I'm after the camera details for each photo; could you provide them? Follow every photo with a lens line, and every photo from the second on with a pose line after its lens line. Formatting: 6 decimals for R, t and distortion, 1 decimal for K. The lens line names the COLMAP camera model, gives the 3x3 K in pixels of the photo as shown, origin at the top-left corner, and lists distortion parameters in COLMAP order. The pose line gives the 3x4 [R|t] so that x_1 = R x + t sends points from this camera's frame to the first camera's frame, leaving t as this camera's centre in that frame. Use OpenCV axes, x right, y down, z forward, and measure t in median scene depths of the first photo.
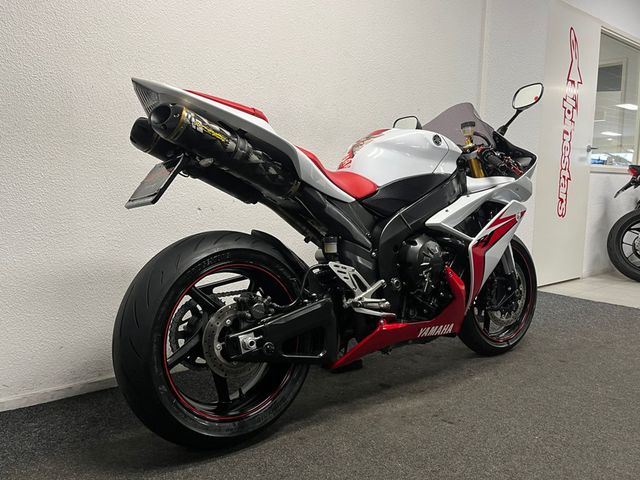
lens RADIAL K [[529.4, 0, 320.2], [0, 529.4, 243.0], [0, 0, 1]] dist [-0.006813, -0.002798]
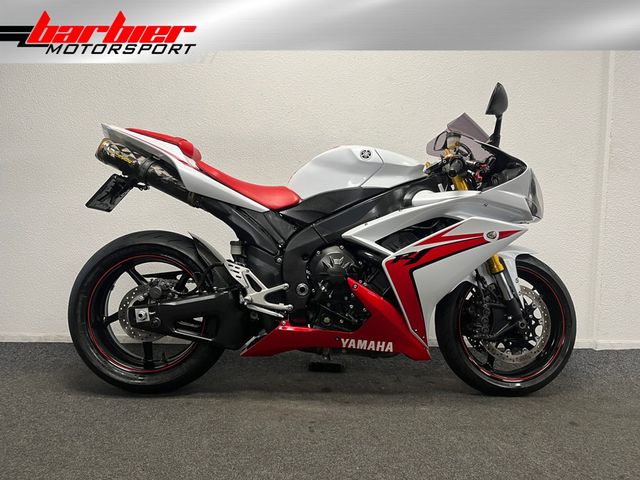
lens RADIAL K [[482.1, 0, 319.0], [0, 482.1, 236.6], [0, 0, 1]] dist [-0.011708, -0.036546]
pose [[0.788788, 0.043336, -0.613136, 0.754824], [-0.078523, 0.996443, -0.030590, -0.003103], [0.609629, 0.072274, 0.789385, 0.244654]]
